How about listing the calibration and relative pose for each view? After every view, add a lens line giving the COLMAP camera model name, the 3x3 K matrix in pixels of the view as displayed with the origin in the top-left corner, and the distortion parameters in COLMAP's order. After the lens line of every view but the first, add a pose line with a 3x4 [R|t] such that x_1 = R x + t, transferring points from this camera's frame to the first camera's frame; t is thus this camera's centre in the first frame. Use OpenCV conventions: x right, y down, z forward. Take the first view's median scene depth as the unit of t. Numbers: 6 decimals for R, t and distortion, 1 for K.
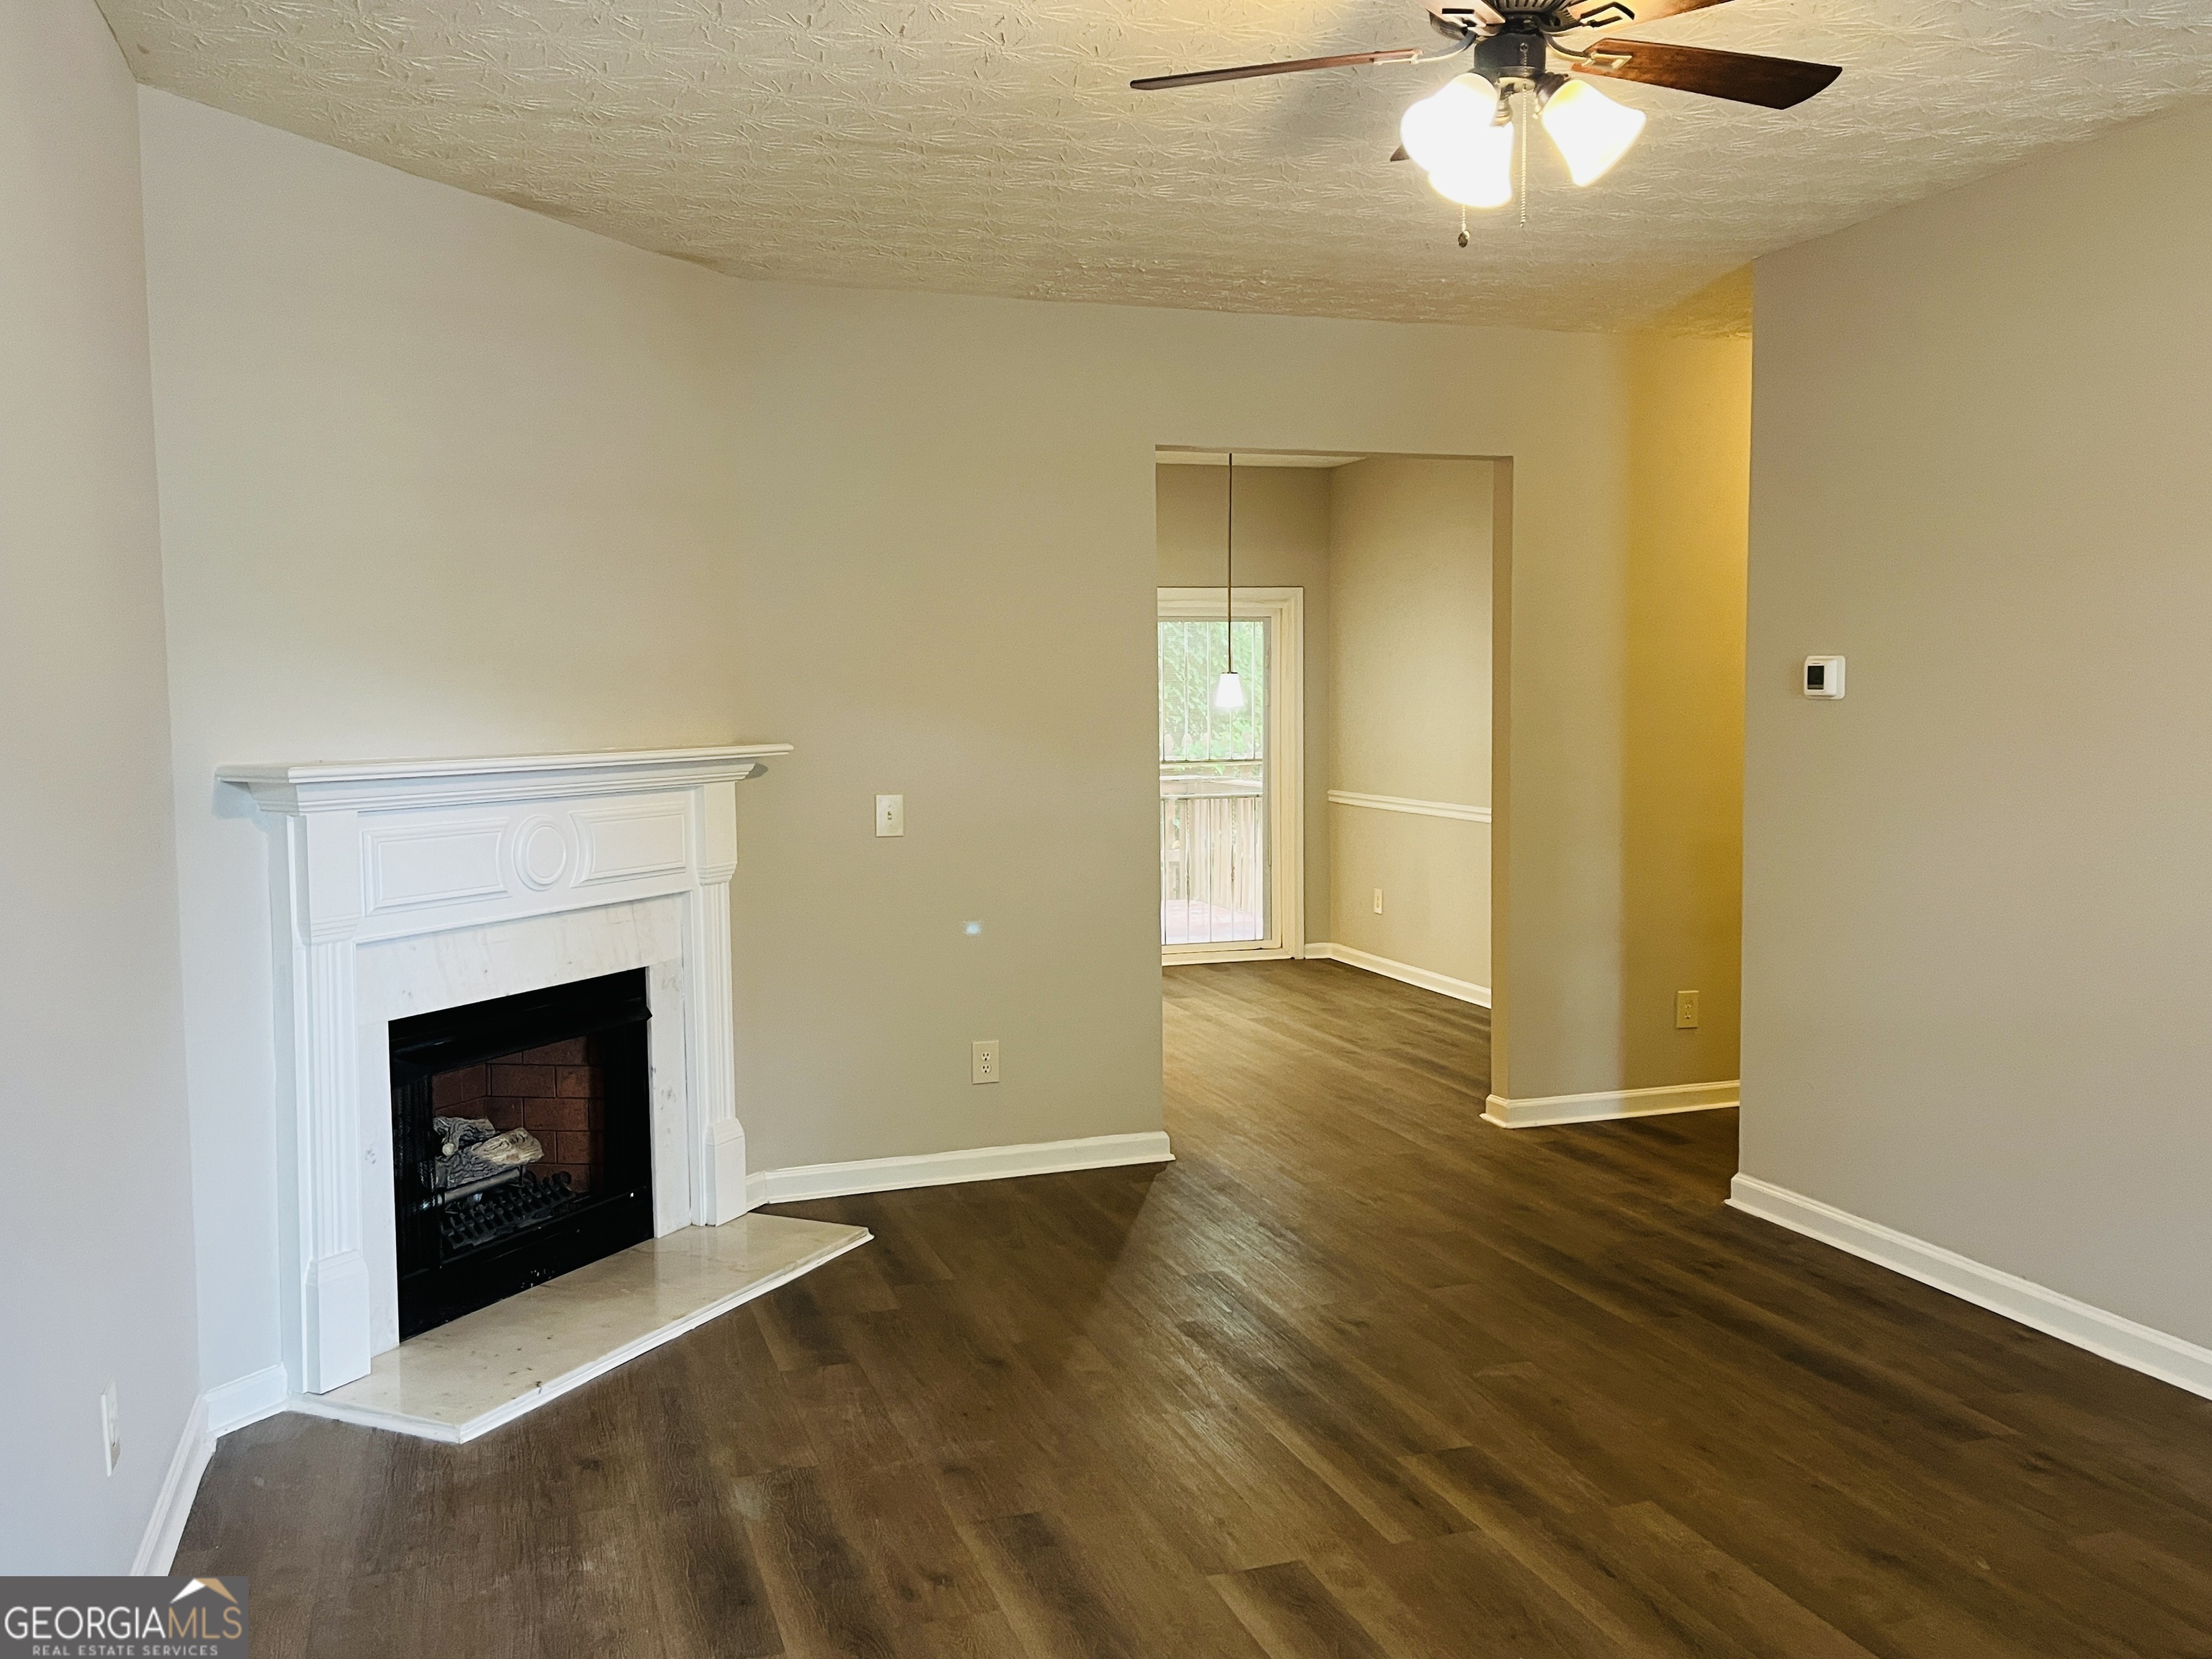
lens RADIAL K [[1835.1, 0, 1099.4], [0, 1835.1, 815.1], [0, 0, 1]] dist [0.083546, -0.095872]
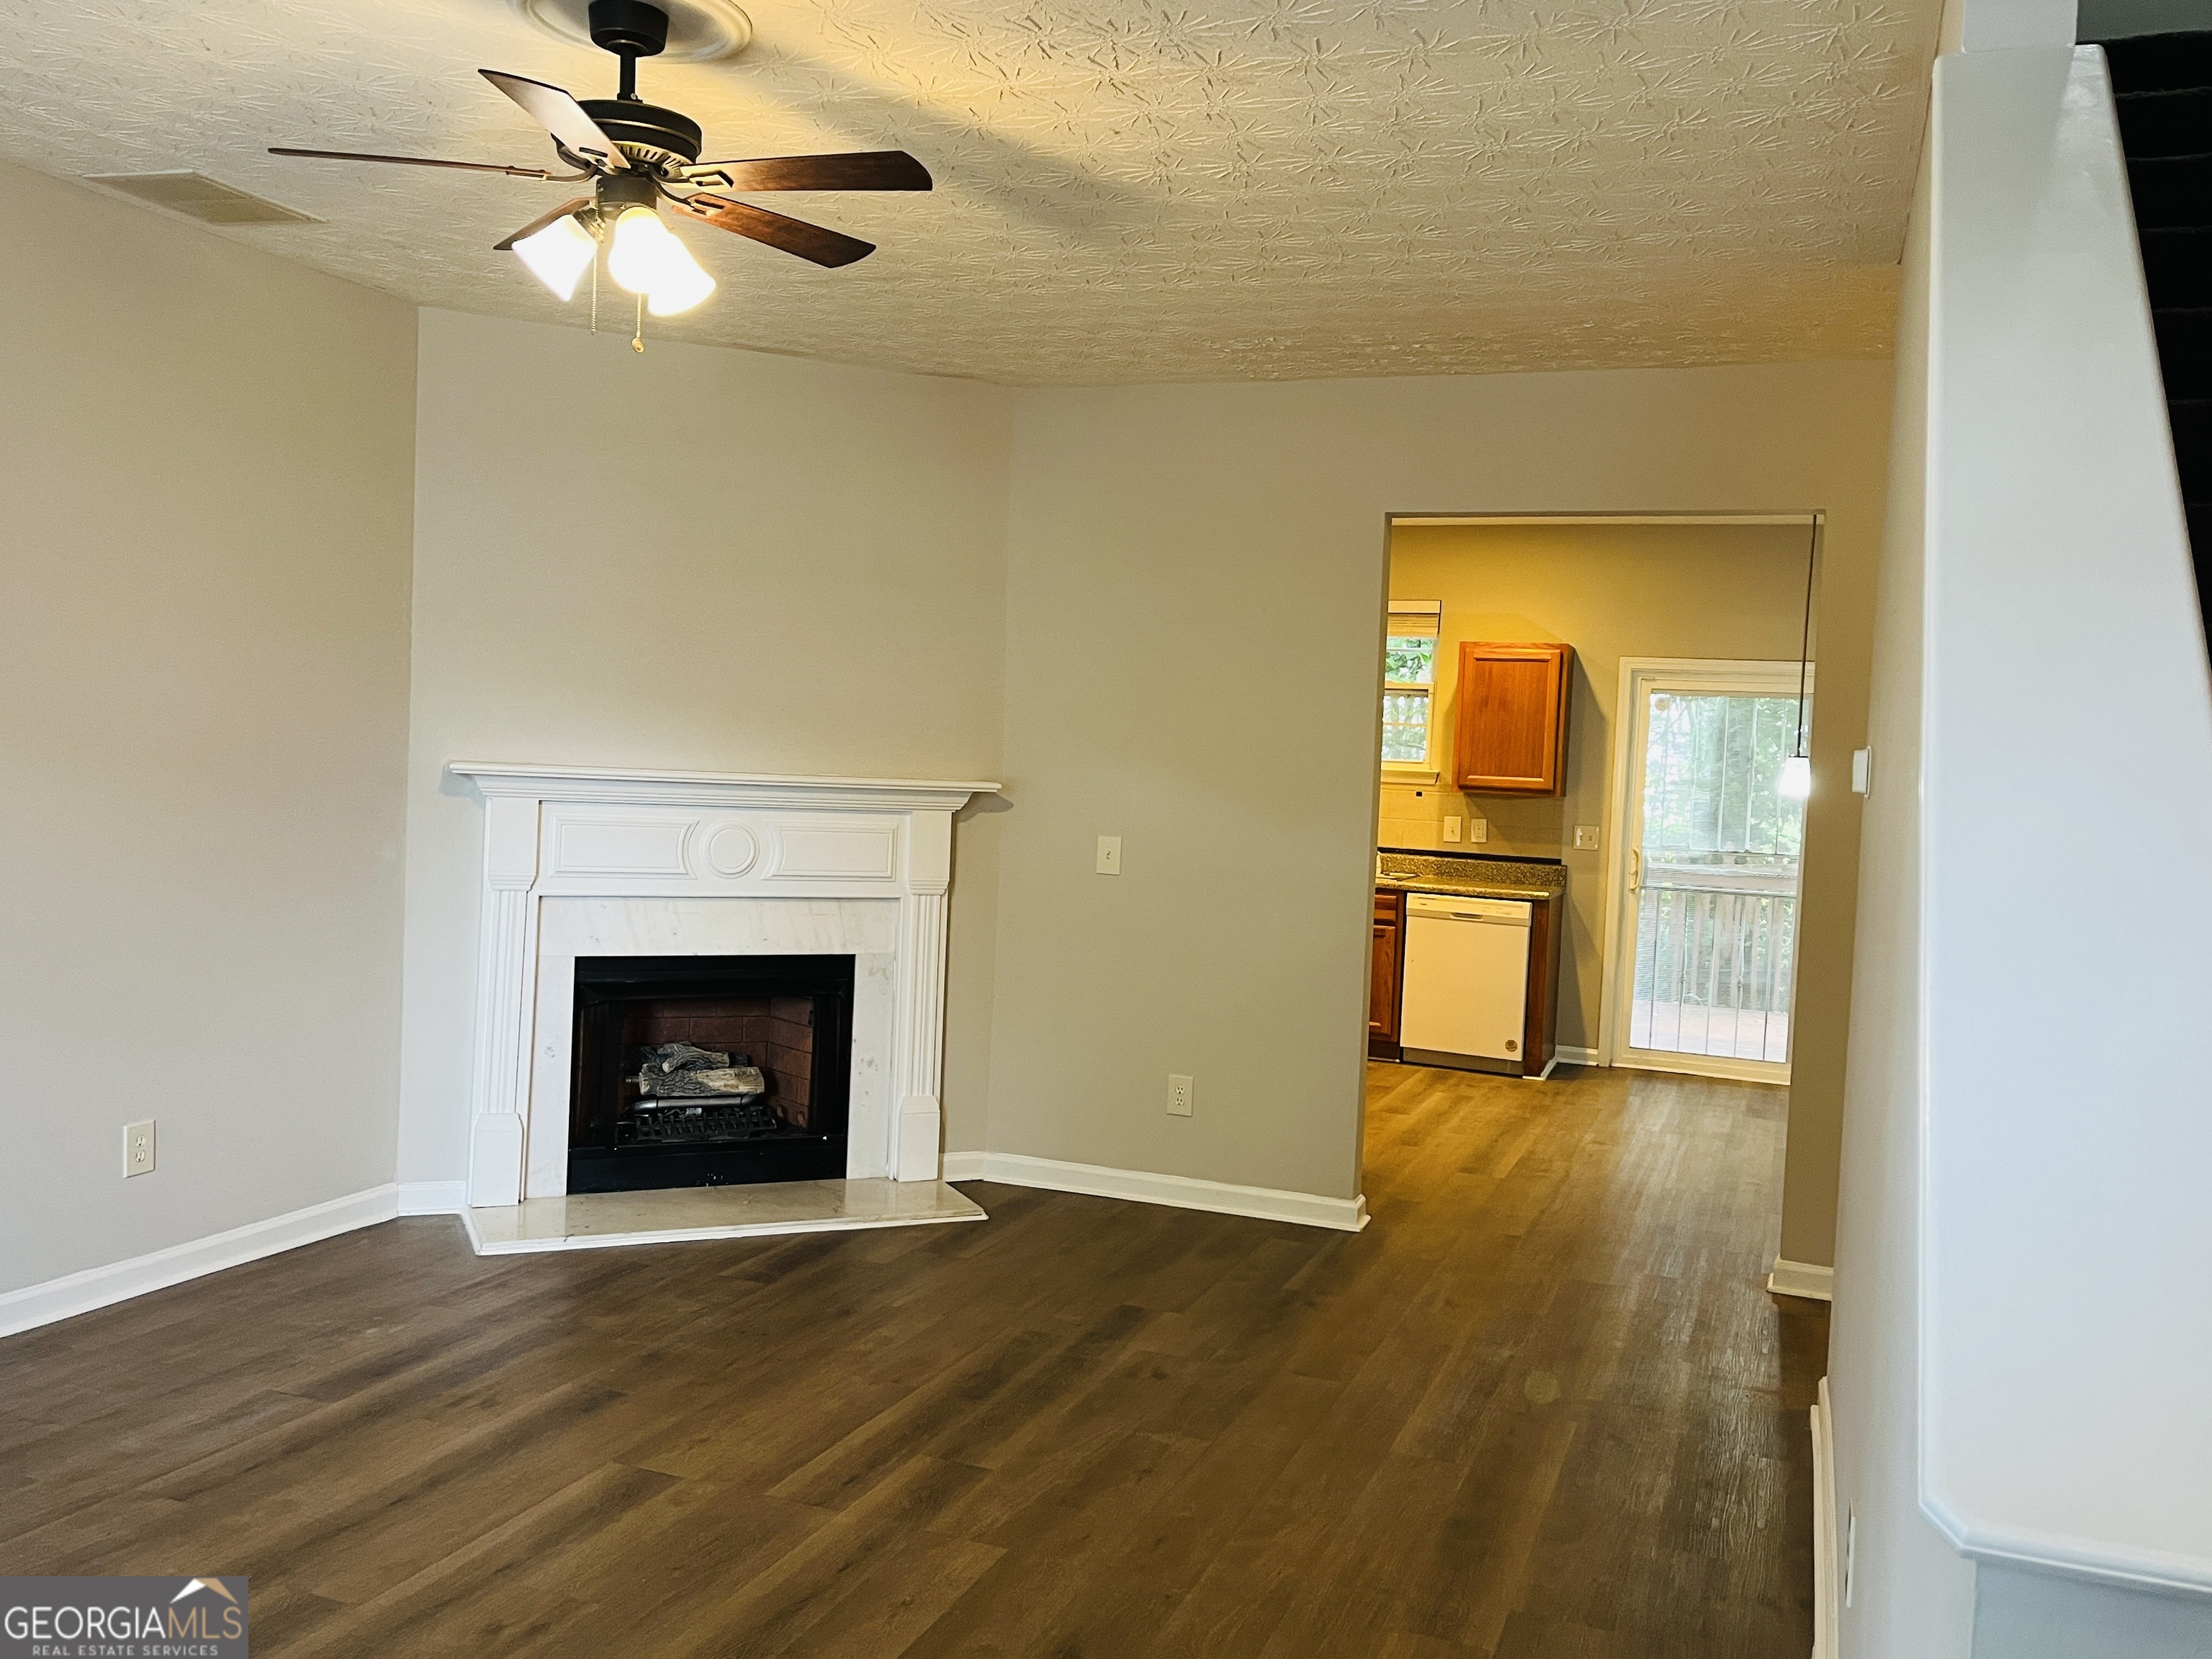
lens RADIAL K [[1835.1, 0, 1111.8], [0, 1835.1, 803.3], [0, 0, 1]] dist [0.083546, -0.095872]
pose [[0.753789, 0.056244, -0.654706, 0.685536], [-0.093434, 0.995381, -0.022064, -0.007010], [0.650441, 0.077804, 0.755562, 0.183818]]
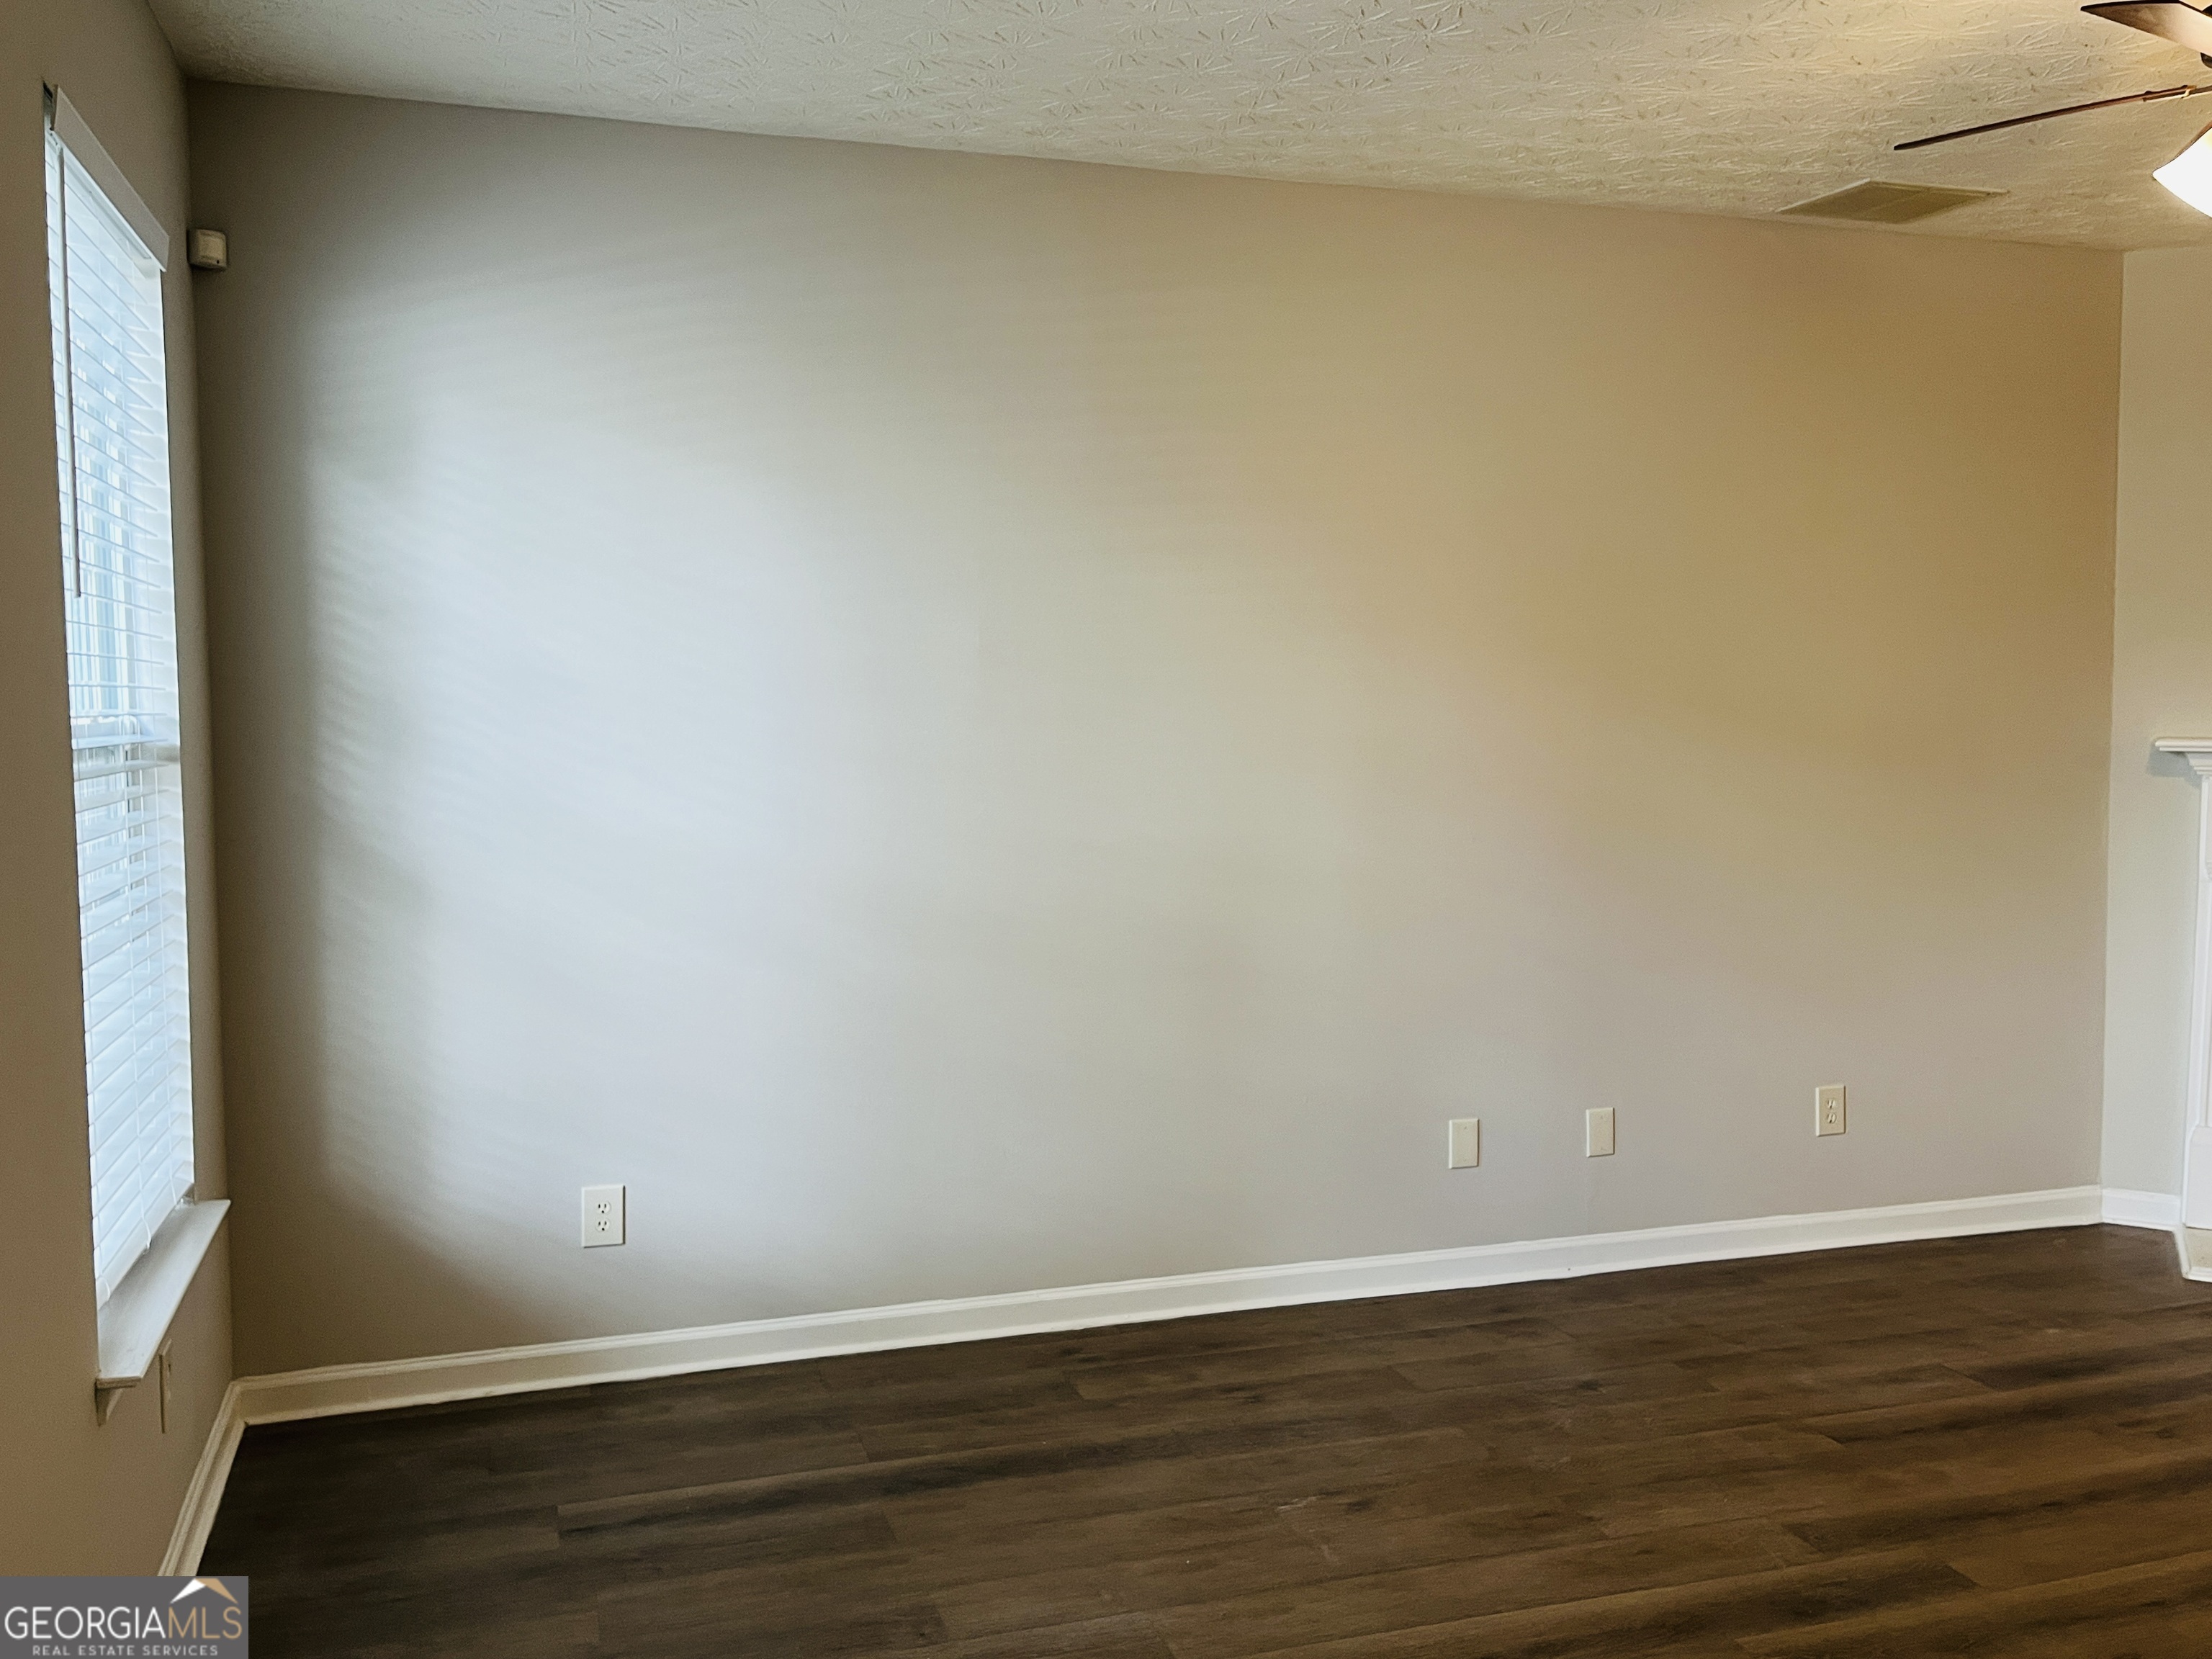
lens RADIAL K [[1835.1, 0, 1083.4], [0, 1835.1, 787.3], [0, 0, 1]] dist [0.083546, -0.095872]
pose [[-0.031561, 0.052055, -0.998145, 0.708096], [-0.068044, 0.996214, 0.054105, -0.008122], [0.997183, 0.069626, -0.027900, 0.204362]]
